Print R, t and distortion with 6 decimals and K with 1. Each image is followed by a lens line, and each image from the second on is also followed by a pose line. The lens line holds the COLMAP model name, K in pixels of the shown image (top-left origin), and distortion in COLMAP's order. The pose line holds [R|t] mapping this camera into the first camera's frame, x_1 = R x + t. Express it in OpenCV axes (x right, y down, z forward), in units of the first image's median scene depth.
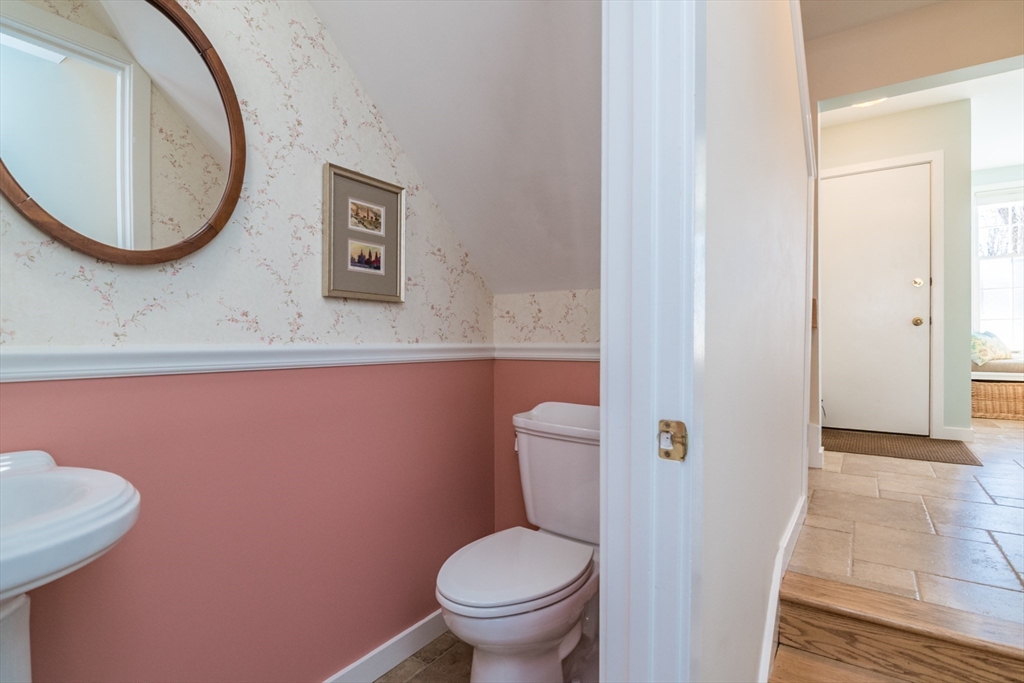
lens RADIAL K [[502.6, 0, 506.7], [0, 502.6, 345.1], [0, 0, 1]] dist [-0.012263, -0.000222]
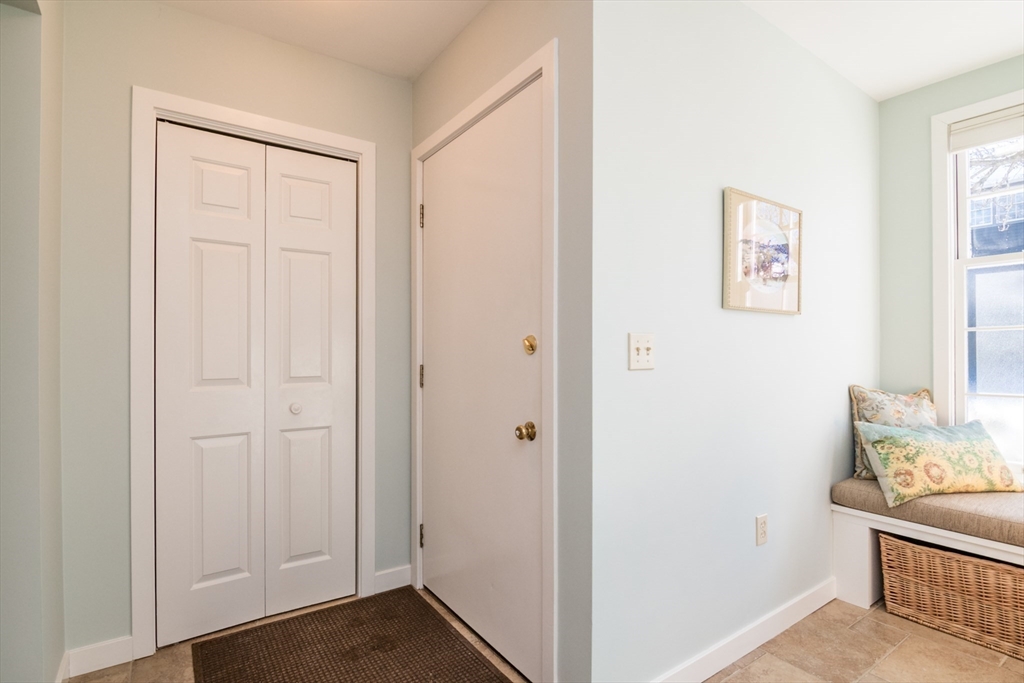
lens RADIAL K [[499.3, 0, 514.0], [0, 499.3, 347.6], [0, 0, 1]] dist [-0.011267, -0.000765]
pose [[0.943317, 0.010222, -0.331734, 0.776223], [-0.010784, 0.999942, 0.000149, -0.097551], [0.331717, 0.003436, 0.943373, 0.466153]]
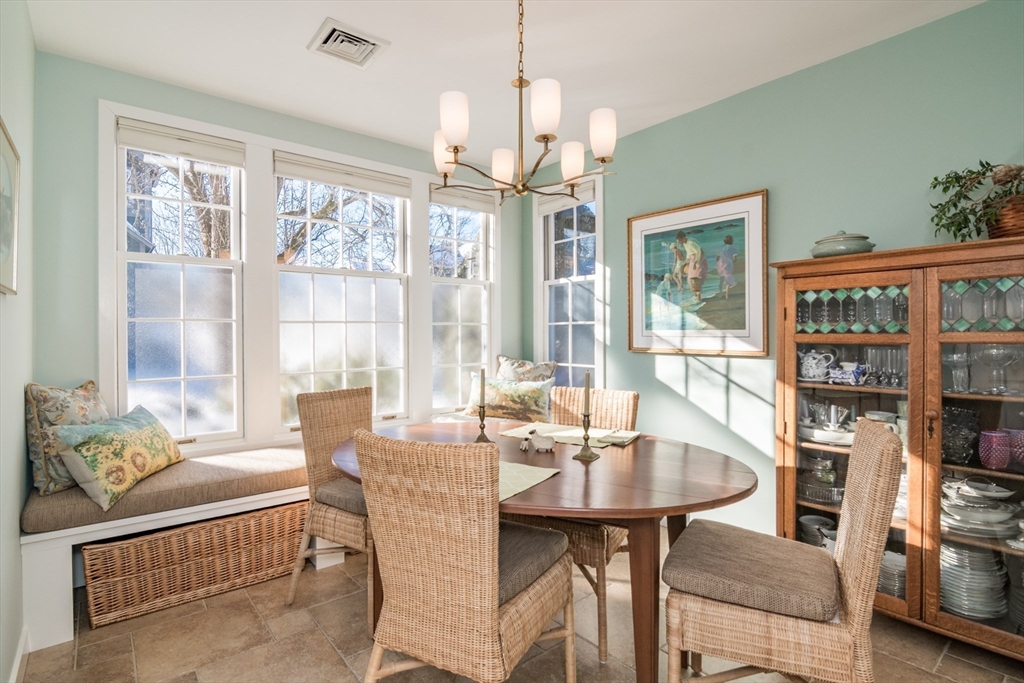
lens RADIAL K [[502.6, 0, 506.7], [0, 502.6, 345.1], [0, 0, 1]] dist [-0.012263, -0.000222]
pose [[0.259493, -0.003984, 0.965737, 0.639485], [0.000483, 0.999992, 0.003996, -0.096225], [-0.965745, -0.000571, 0.259493, 0.571984]]
